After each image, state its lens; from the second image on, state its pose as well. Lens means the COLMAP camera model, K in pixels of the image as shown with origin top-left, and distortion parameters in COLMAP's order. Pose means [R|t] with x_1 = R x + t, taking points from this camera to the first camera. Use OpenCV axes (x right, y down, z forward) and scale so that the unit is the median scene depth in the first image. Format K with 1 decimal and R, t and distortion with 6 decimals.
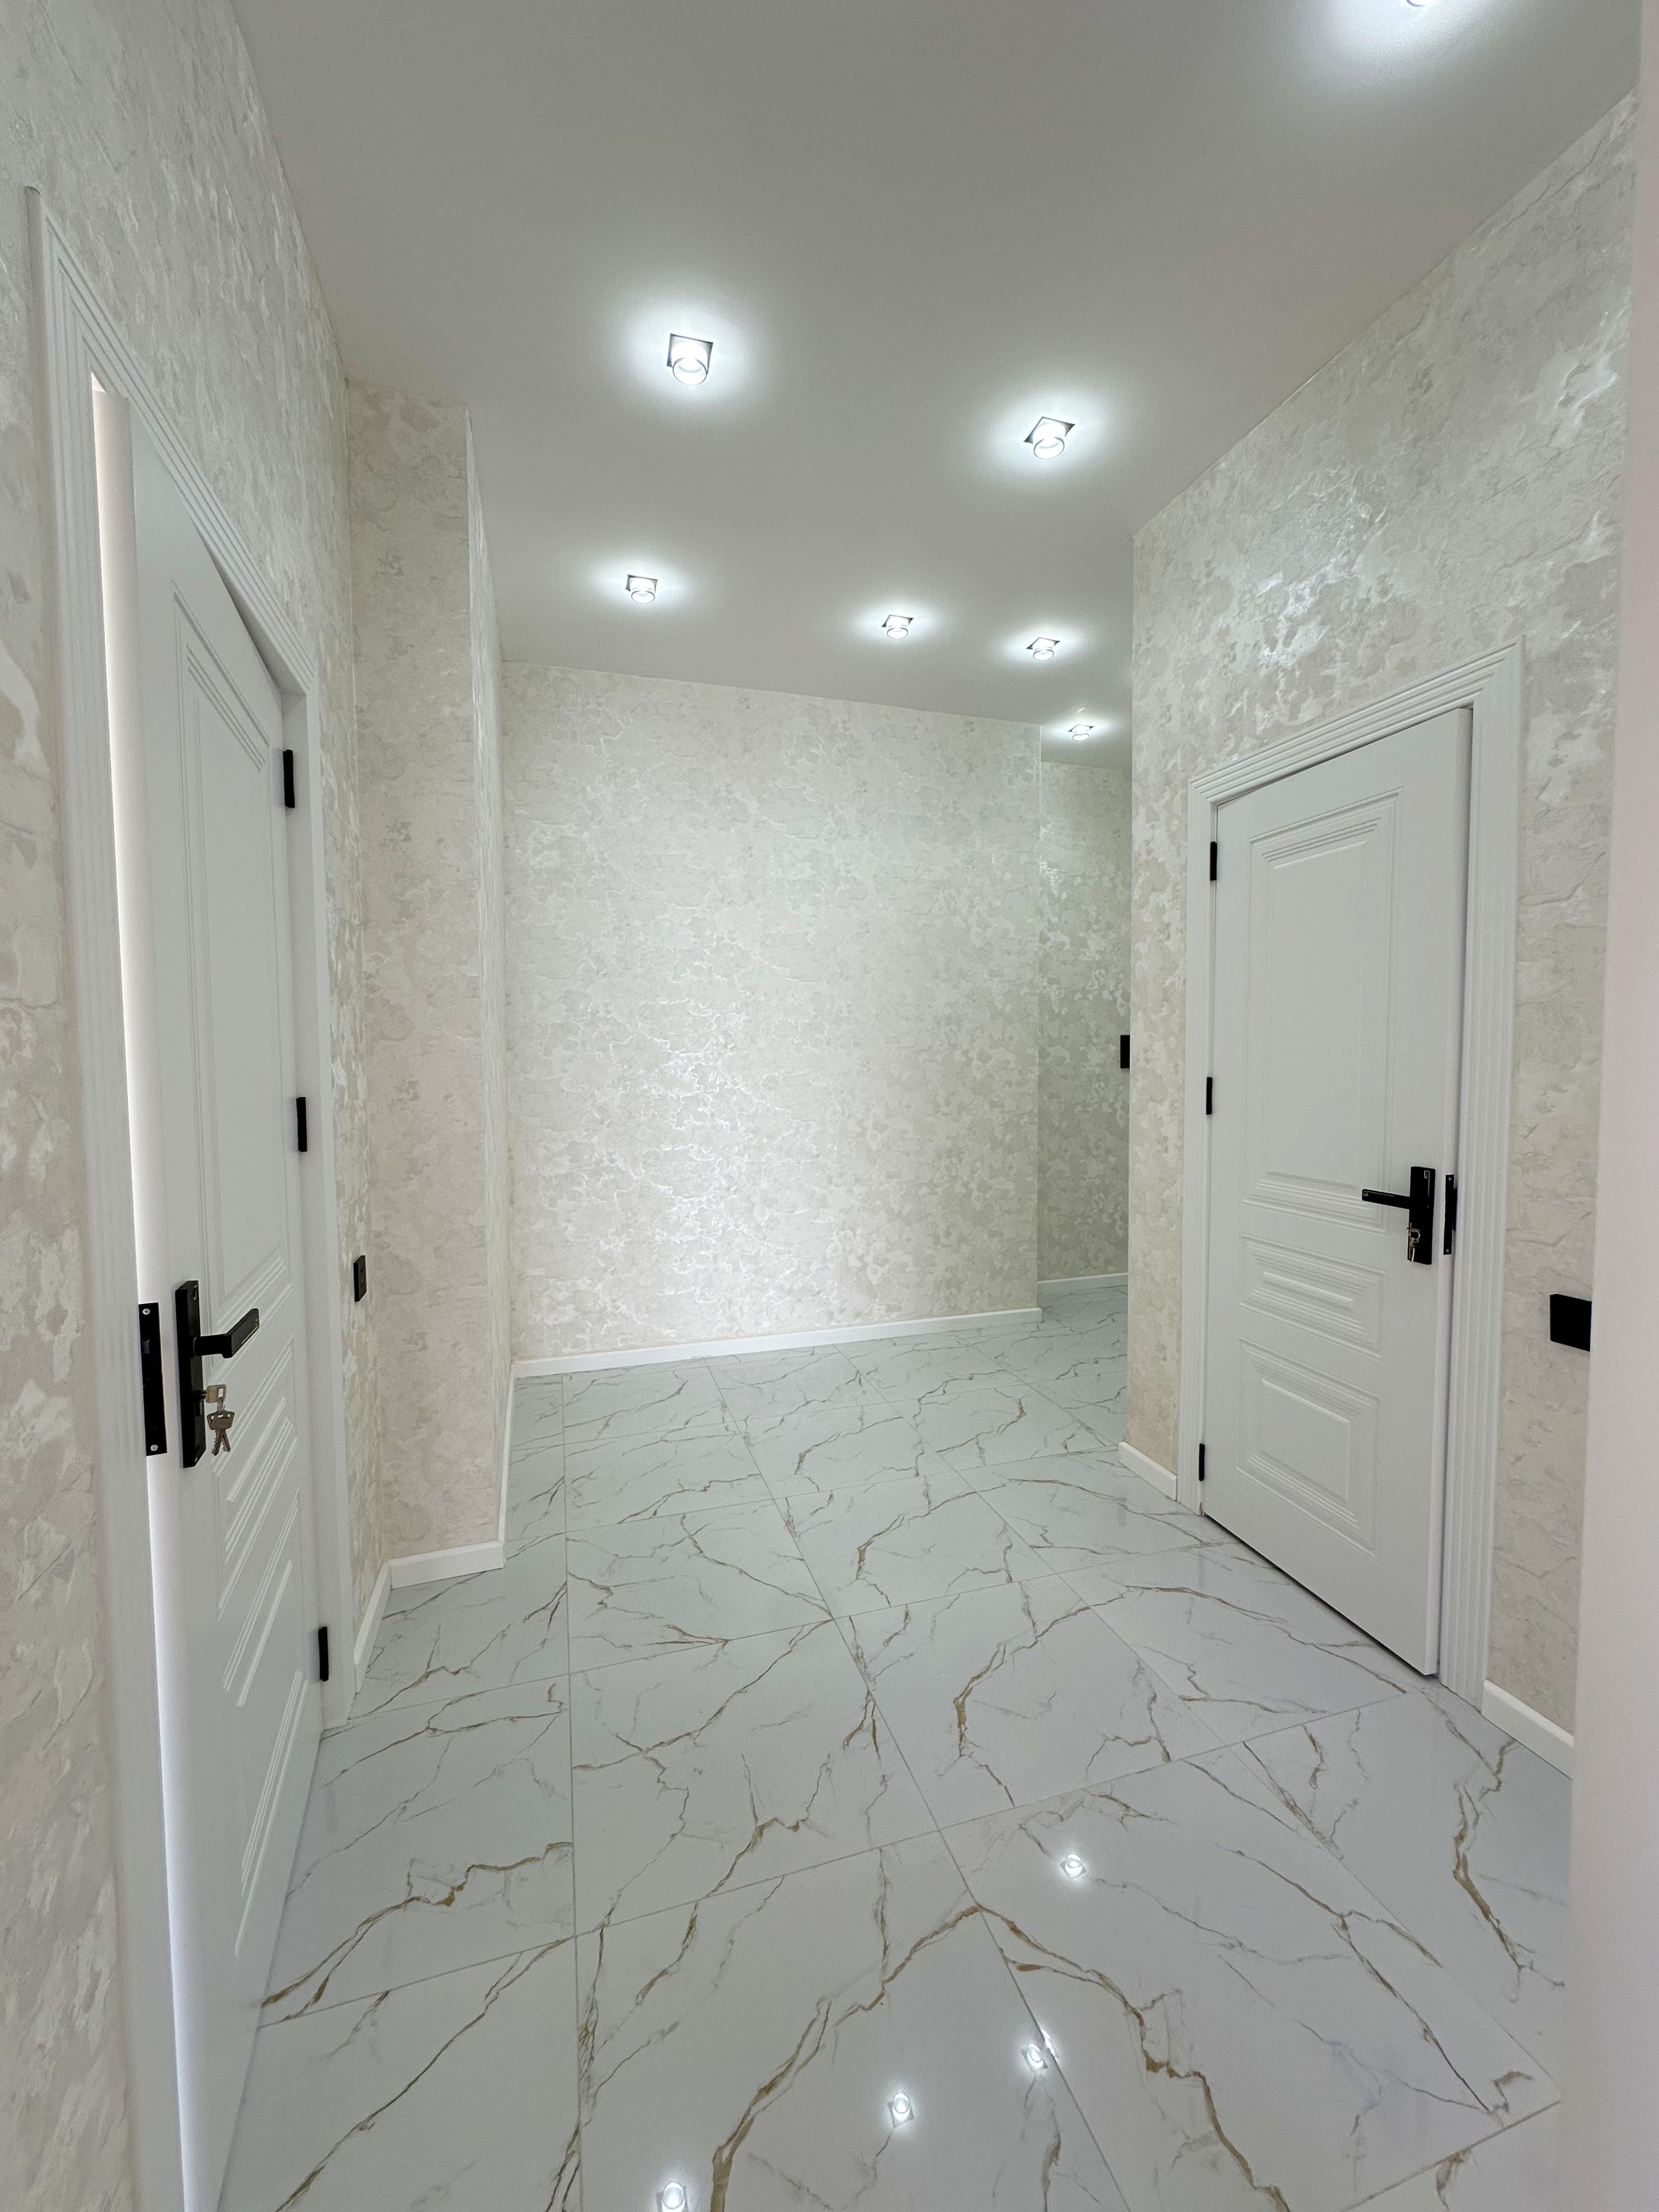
lens RADIAL K [[880.9, 0, 823.3], [0, 880.9, 1109.7], [0, 0, 1]] dist [-0.002234, 0.000561]
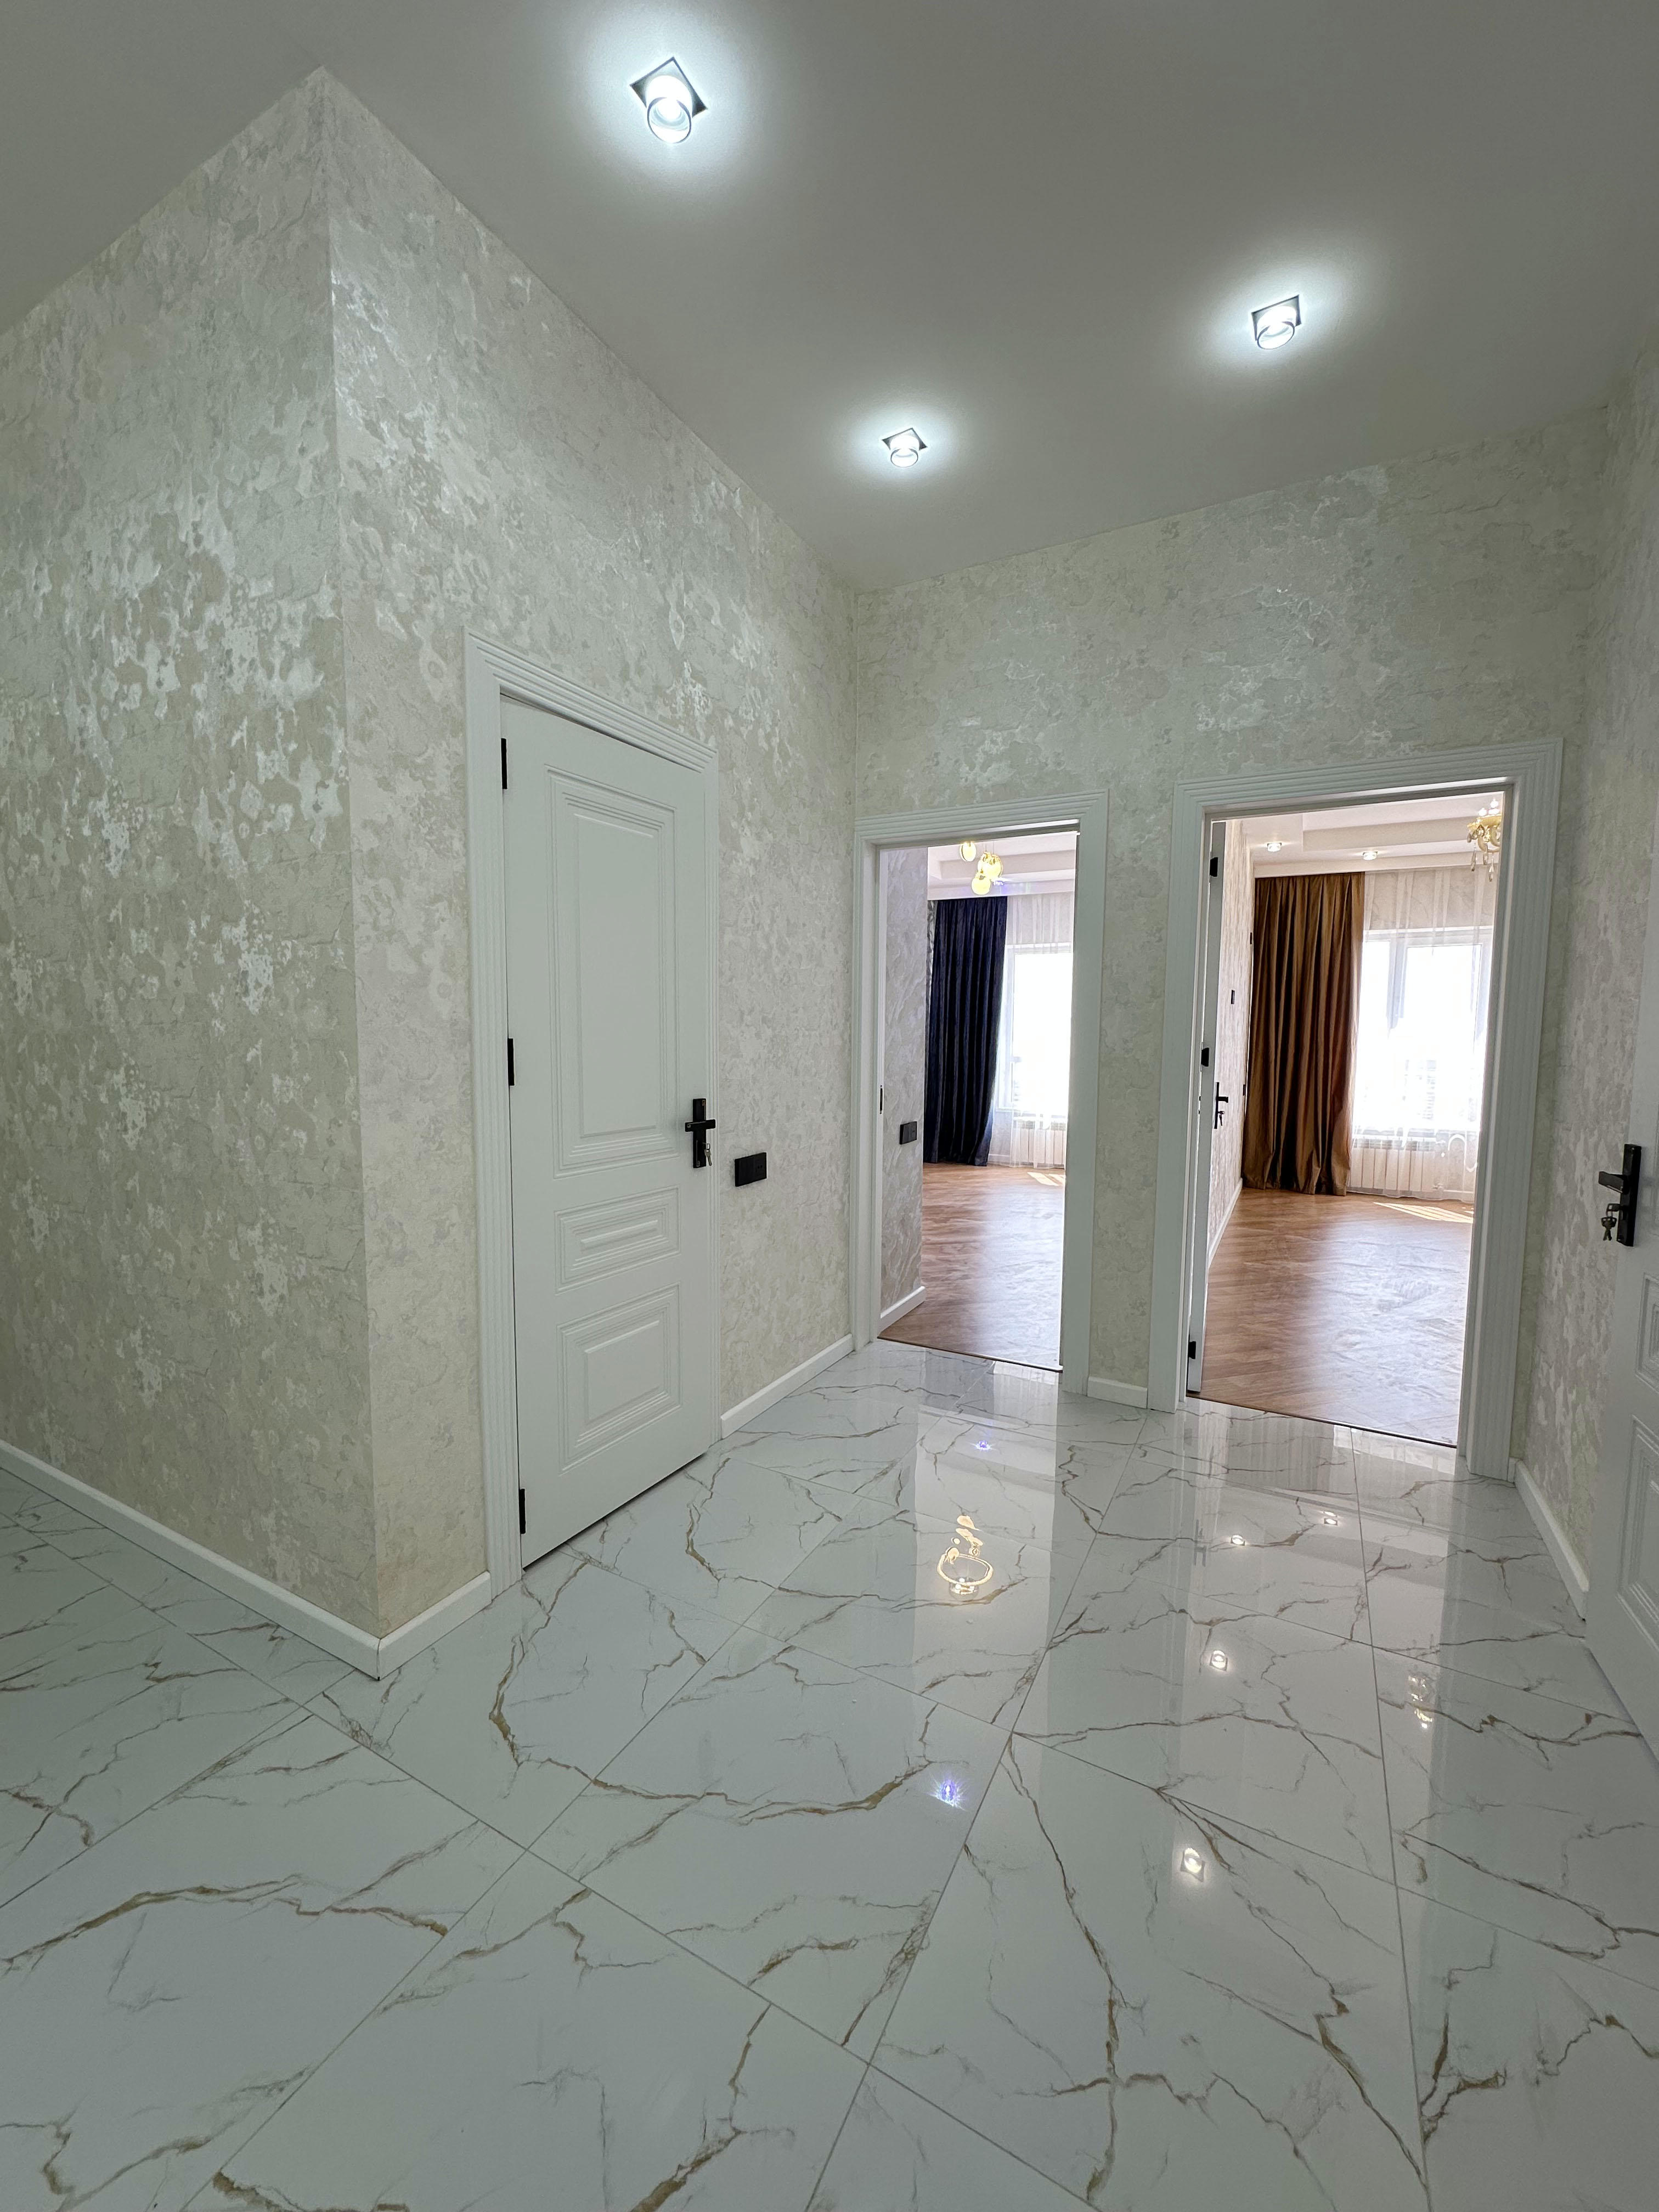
lens RADIAL K [[880.9, 0, 834.6], [0, 880.9, 1104.0], [0, 0, 1]] dist [-0.002234, 0.000561]
pose [[-0.704368, -0.060209, 0.707277, -0.425636], [0.035448, 0.992169, 0.119763, -0.079754], [-0.708950, 0.109429, -0.696718, 1.707213]]
